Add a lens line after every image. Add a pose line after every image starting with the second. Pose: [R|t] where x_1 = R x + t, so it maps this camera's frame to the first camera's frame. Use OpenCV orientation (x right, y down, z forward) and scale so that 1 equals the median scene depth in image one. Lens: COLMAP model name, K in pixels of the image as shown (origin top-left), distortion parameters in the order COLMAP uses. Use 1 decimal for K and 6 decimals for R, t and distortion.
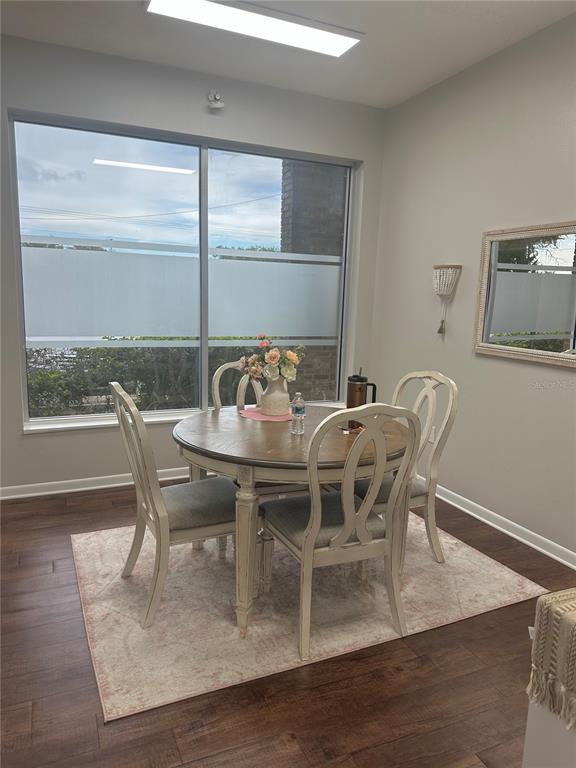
lens RADIAL K [[535.0, 0, 286.9], [0, 535.0, 384.8], [0, 0, 1]] dist [0.010961, -0.004601]
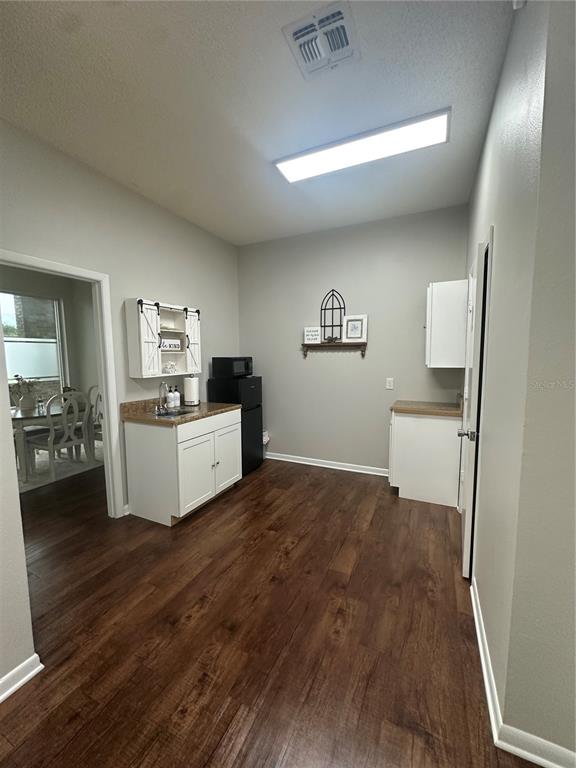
lens RADIAL K [[306.6, 0, 288.4], [0, 306.6, 384.7], [0, 0, 1]] dist [0.004438, 0.000055]
pose [[0.754160, -0.103964, 0.648409, -0.014534], [0.148548, 0.988803, -0.014233, 0.097949], [-0.639668, 0.107054, 0.761160, -0.522620]]
